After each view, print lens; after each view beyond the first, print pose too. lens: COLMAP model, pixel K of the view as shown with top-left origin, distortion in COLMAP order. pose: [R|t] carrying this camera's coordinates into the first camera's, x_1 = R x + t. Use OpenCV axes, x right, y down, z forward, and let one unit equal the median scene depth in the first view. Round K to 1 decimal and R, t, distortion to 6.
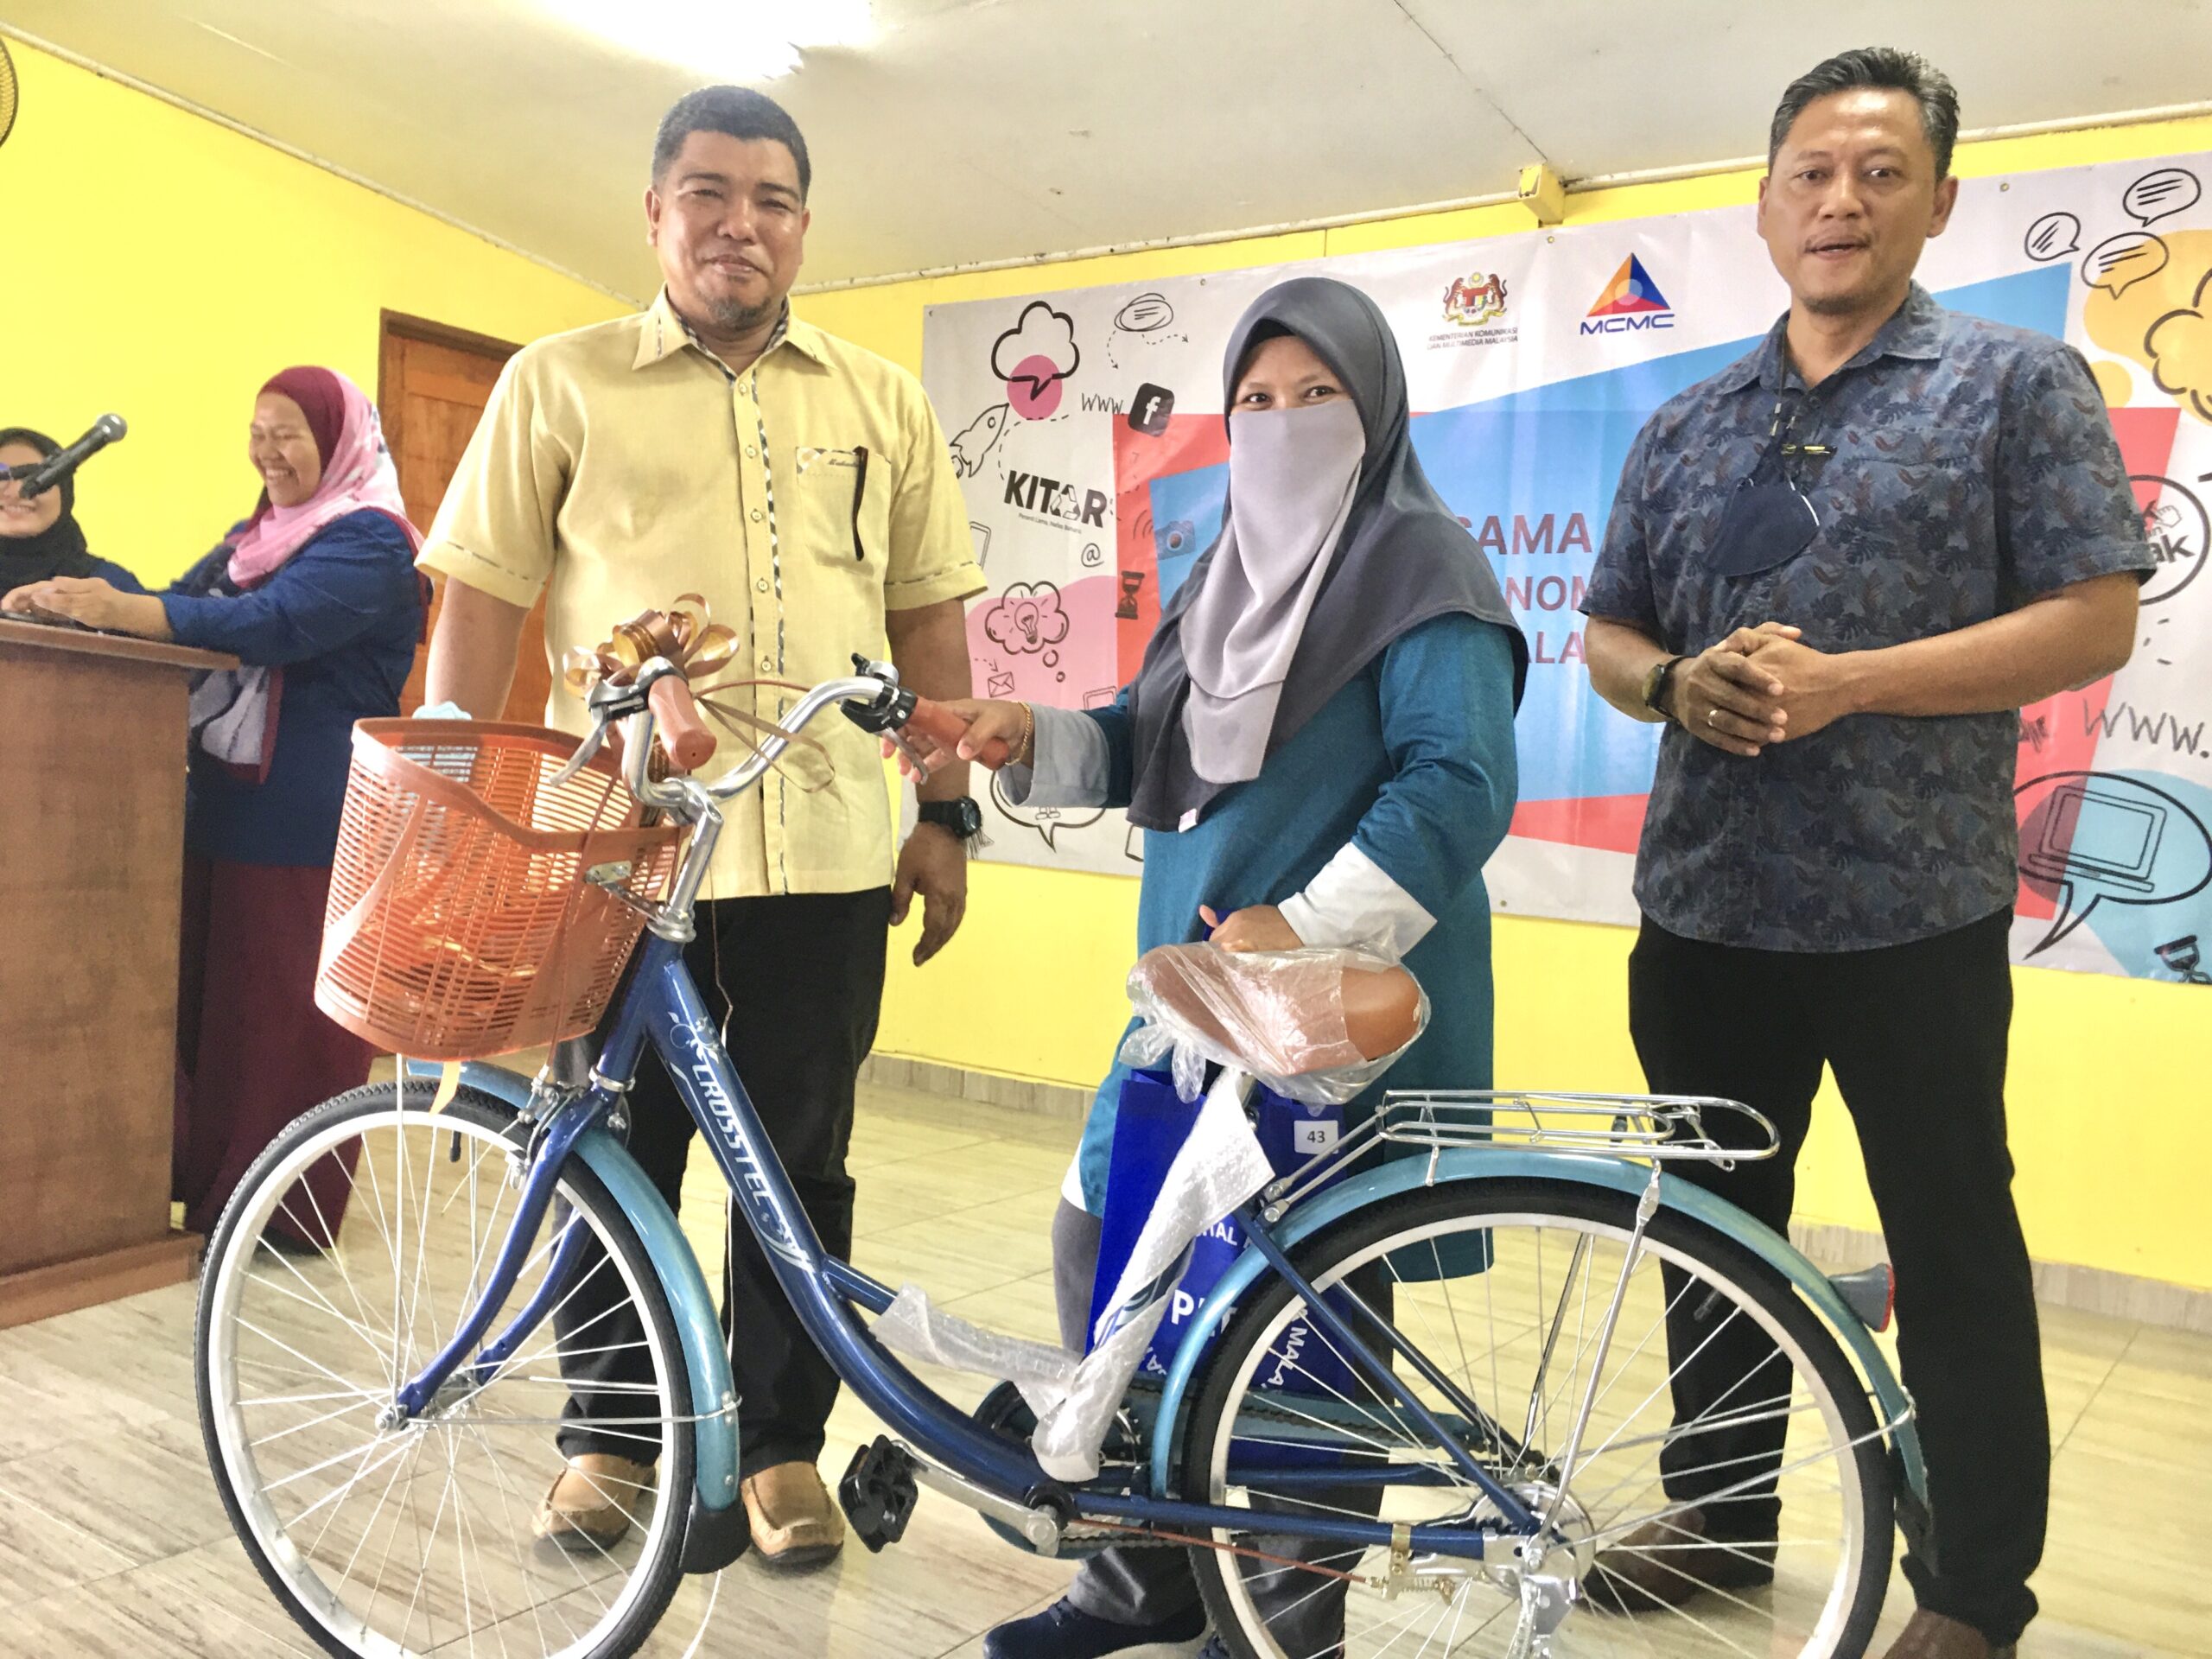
lens RADIAL K [[1884.1, 0, 1082.3], [0, 1884.1, 810.1], [0, 0, 1]] dist [0.096318, -0.136921]
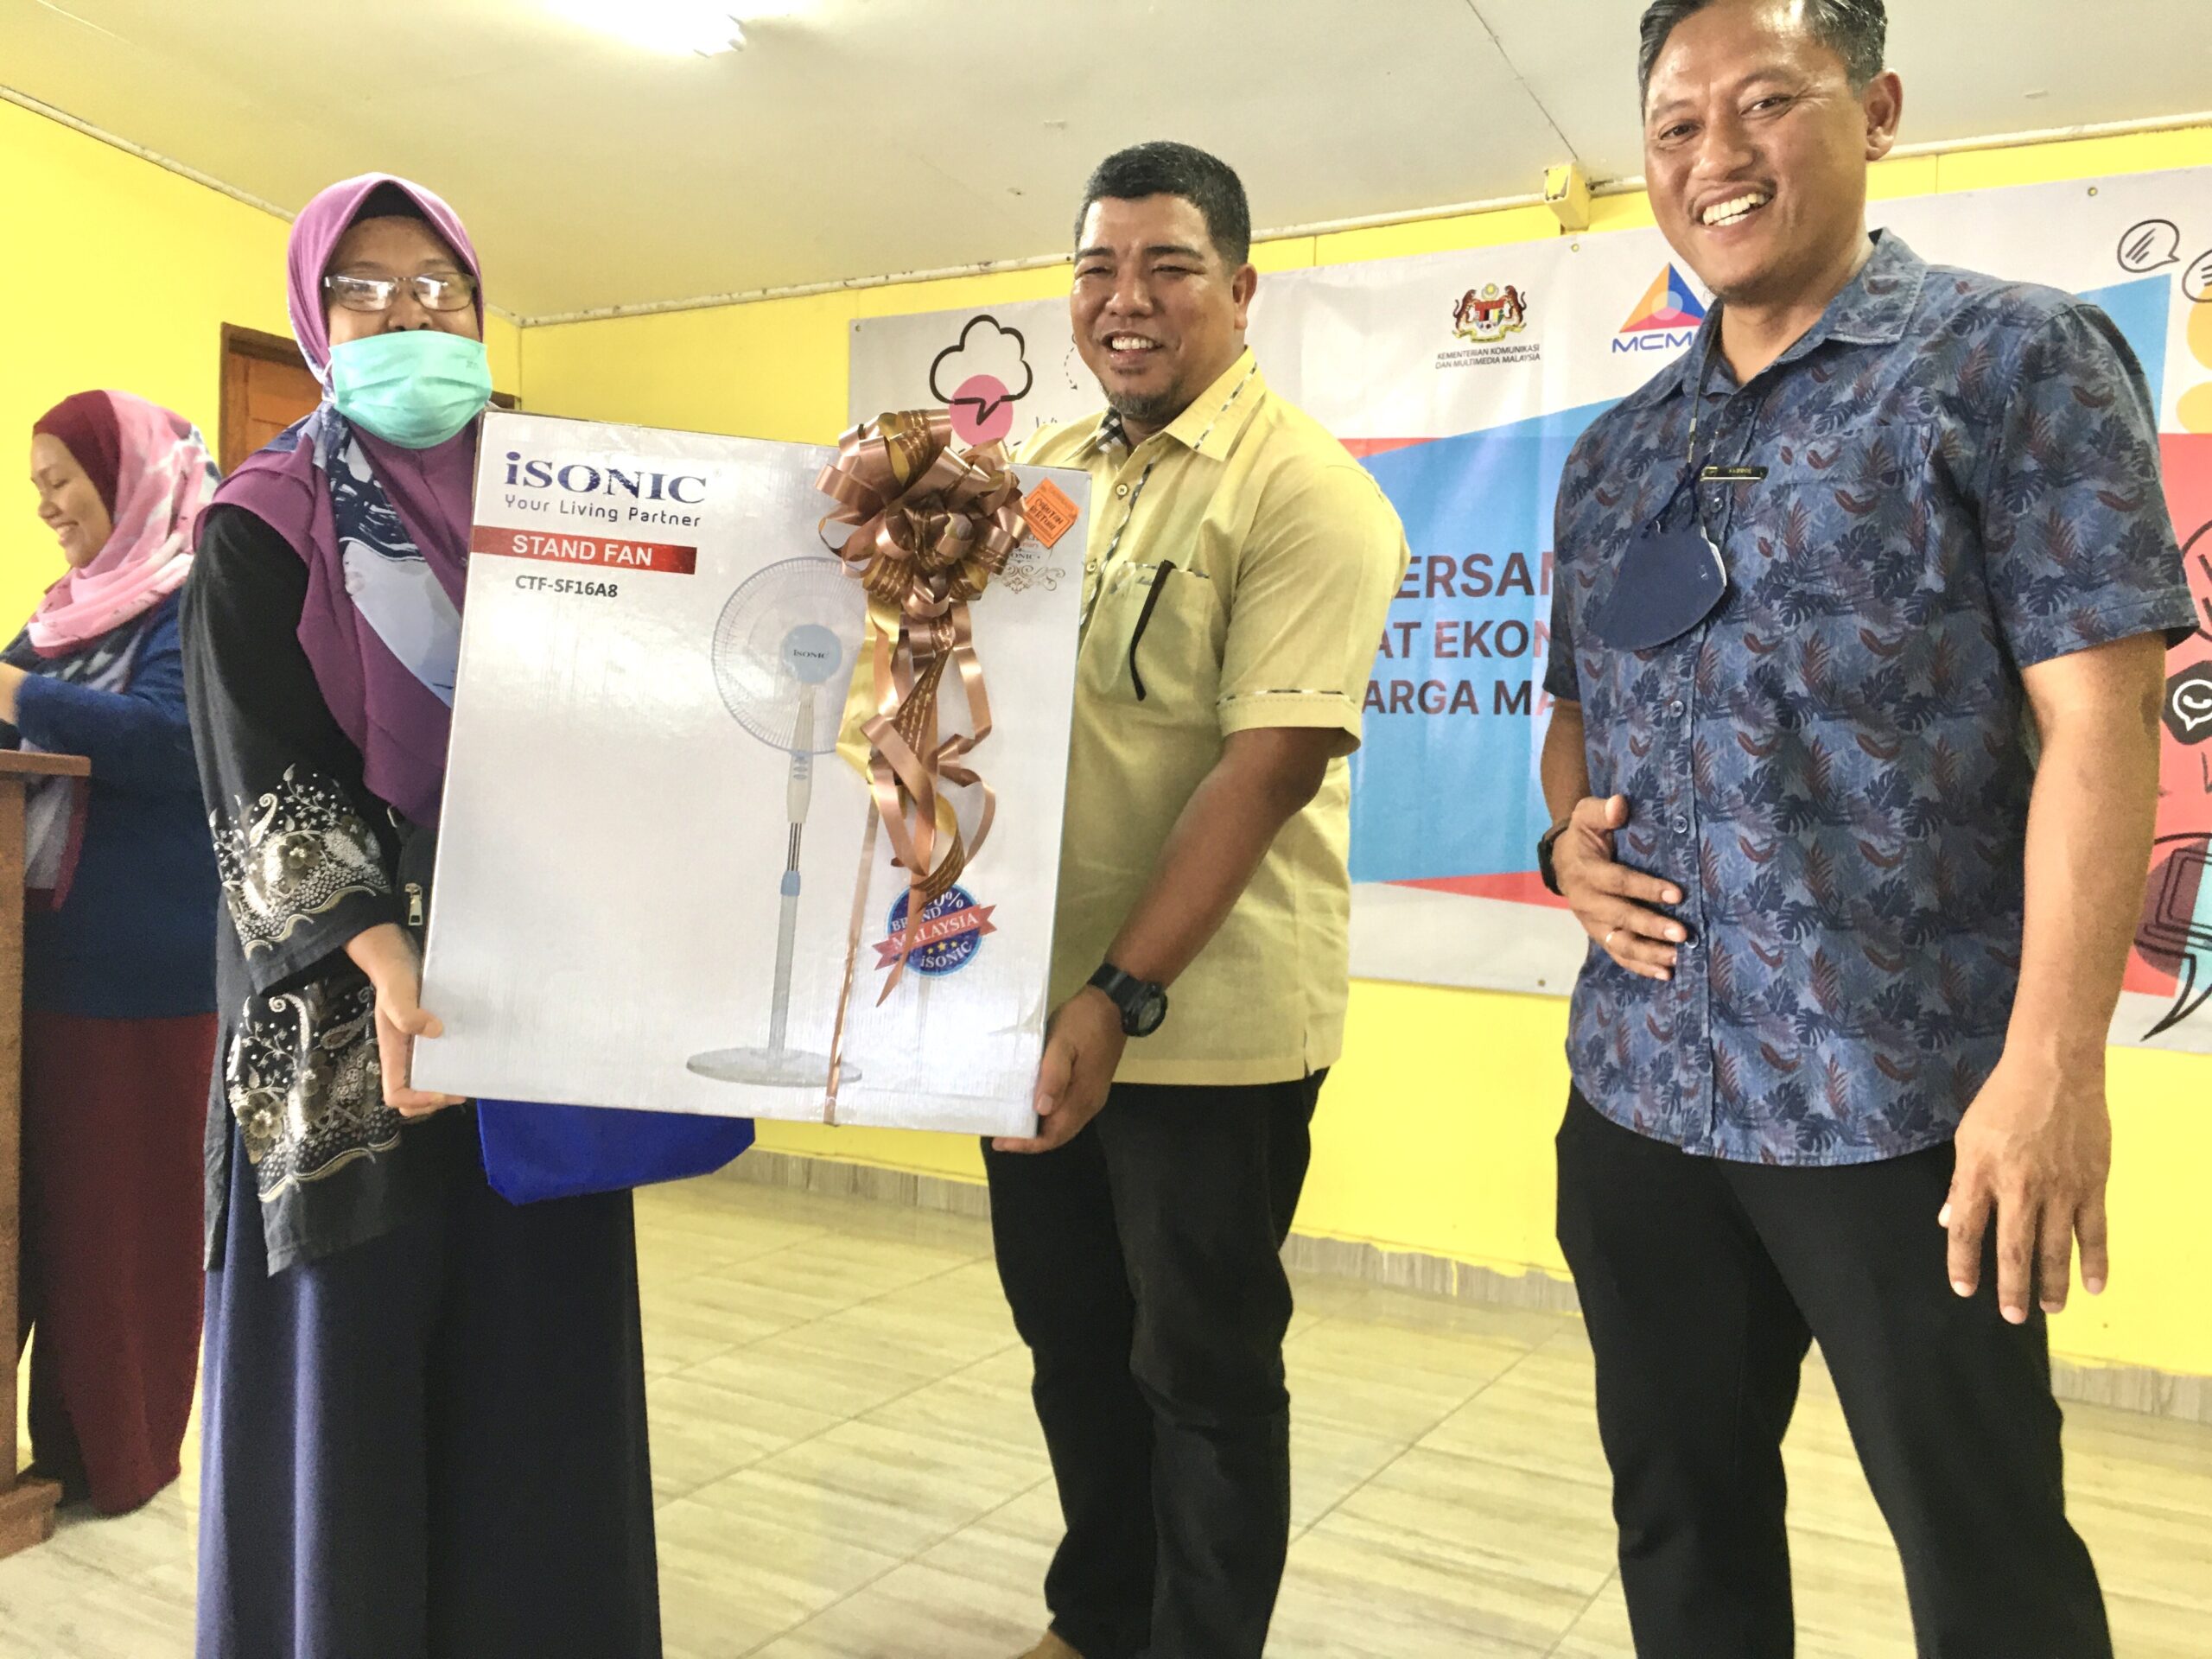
lens RADIAL K [[1921.3, 0, 1110.5], [0, 1921.3, 814.8], [0, 0, 1]] dist [0.094134, -0.146767]
pose [[0.995613, -0.023494, 0.090568, -0.061829], [0.024322, 0.999672, -0.008046, -0.027558], [-0.090349, 0.010213, 0.995858, 0.102524]]
